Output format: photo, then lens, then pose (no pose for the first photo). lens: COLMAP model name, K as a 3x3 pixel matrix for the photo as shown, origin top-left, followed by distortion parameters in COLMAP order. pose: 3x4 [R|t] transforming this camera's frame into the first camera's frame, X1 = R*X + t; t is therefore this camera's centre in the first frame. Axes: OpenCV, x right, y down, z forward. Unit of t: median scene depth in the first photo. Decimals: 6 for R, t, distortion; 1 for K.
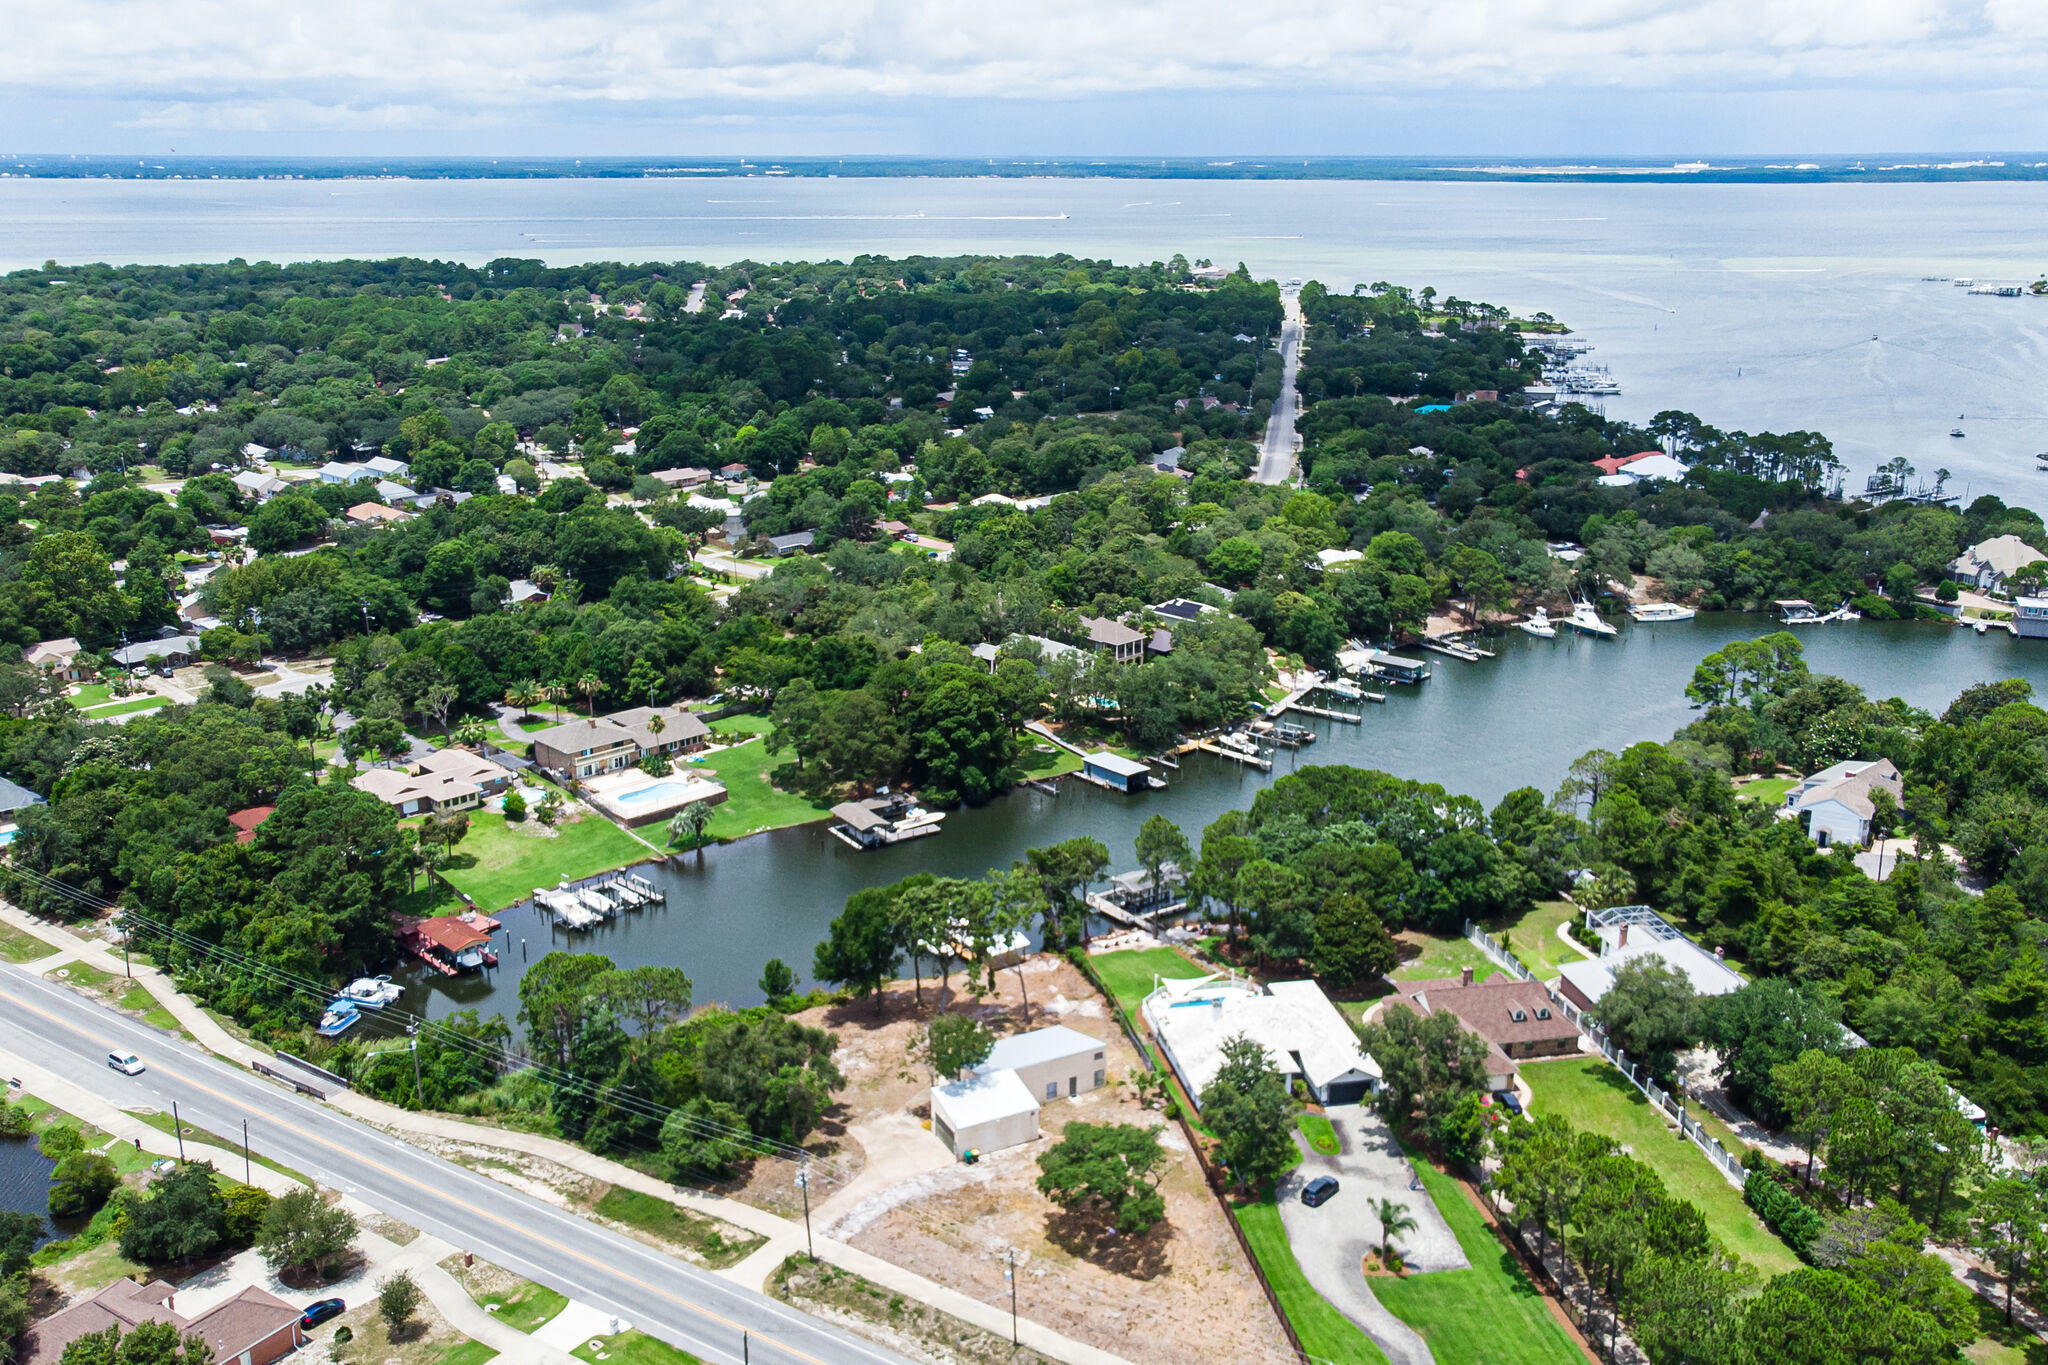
lens RADIAL K [[1810.3, 0, 1030.2], [0, 1810.3, 676.9], [0, 0, 1]] dist [-0.008377, 0.069402]
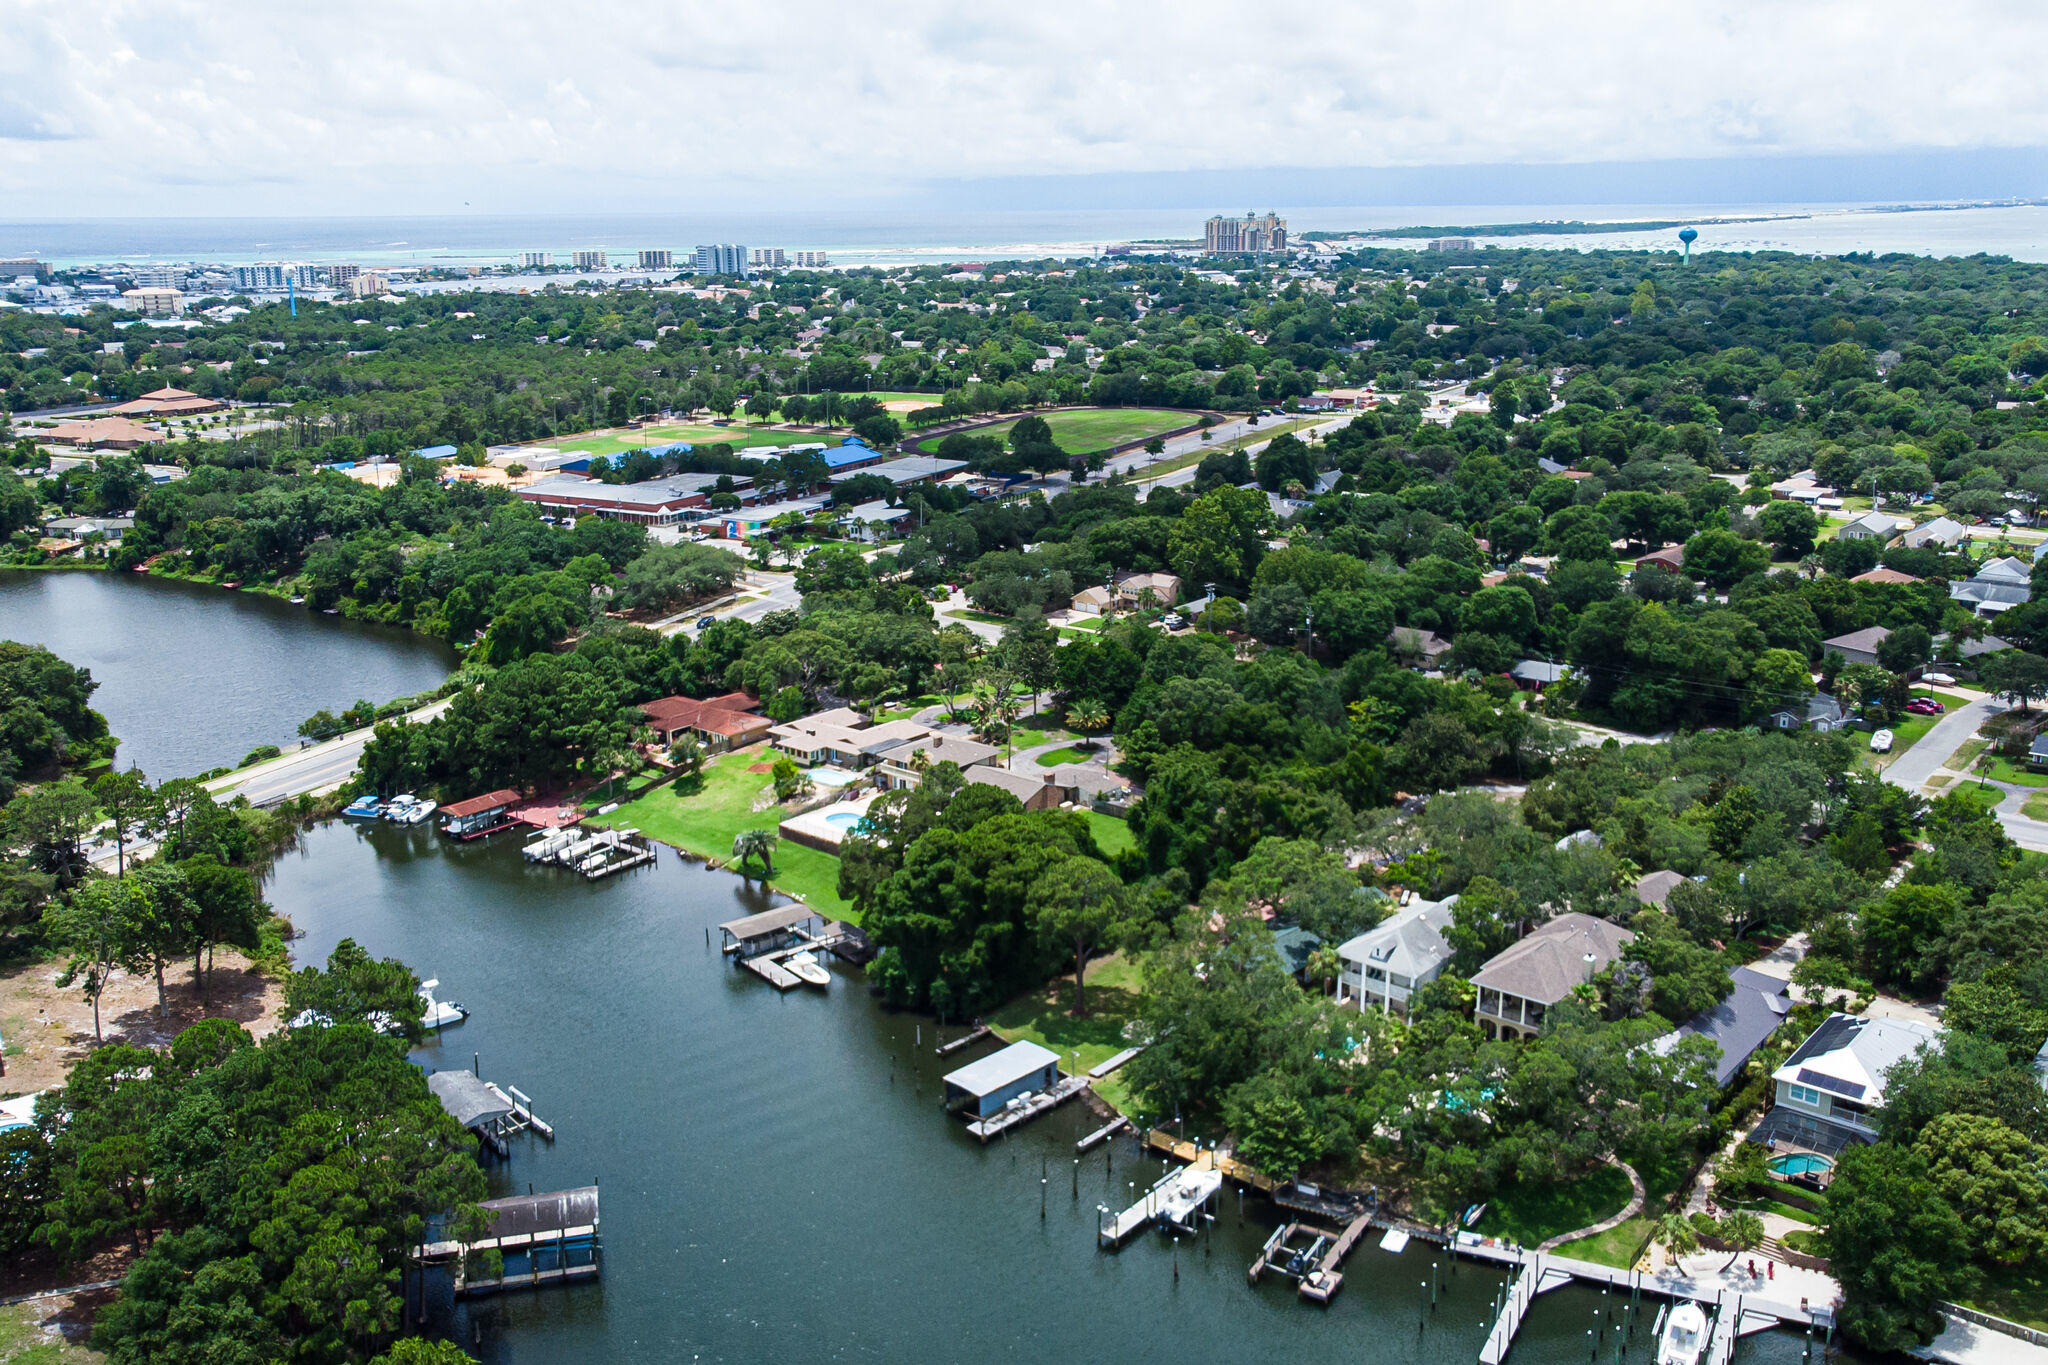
lens RADIAL K [[1815.4, 0, 1015.9], [0, 1815.4, 681.6], [0, 0, 1]] dist [0.000508, -0.027076]
pose [[0.080653, 0.253990, -0.963838, 0.495184], [-0.266019, 0.937398, 0.224762, -0.172639], [0.960588, 0.238272, 0.143170, 0.753505]]
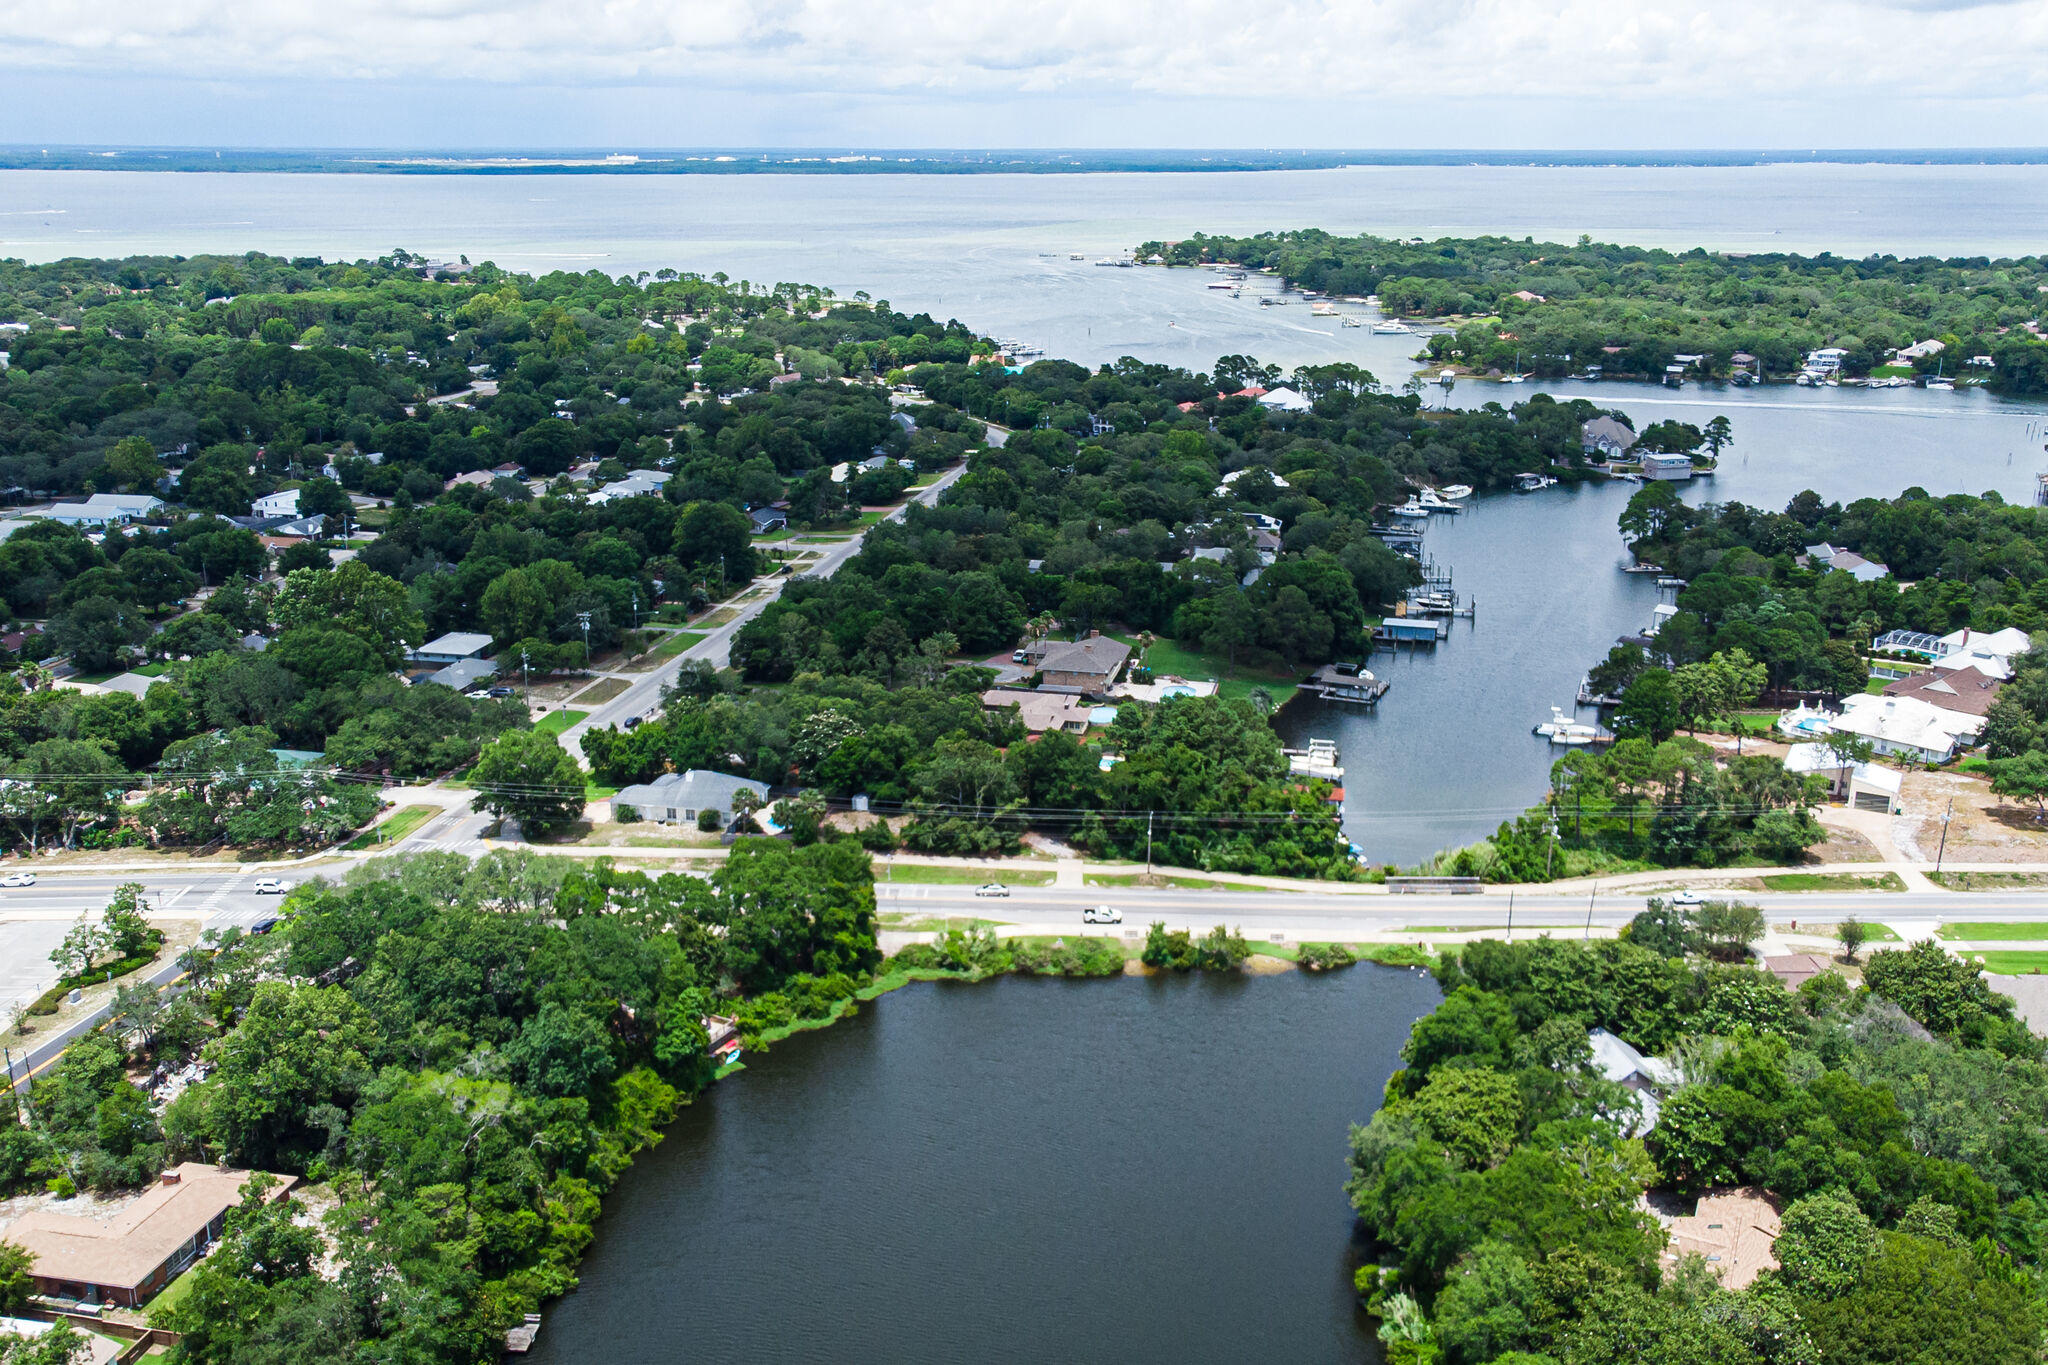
lens RADIAL K [[1810.3, 0, 1020.6], [0, 1810.3, 679.0], [0, 0, 1]] dist [-0.008377, 0.069402]
pose [[0.836996, -0.153002, 0.525384, -0.730995], [0.150436, 0.987458, 0.047906, -0.013640], [-0.526124, 0.038939, 0.849516, 0.048634]]
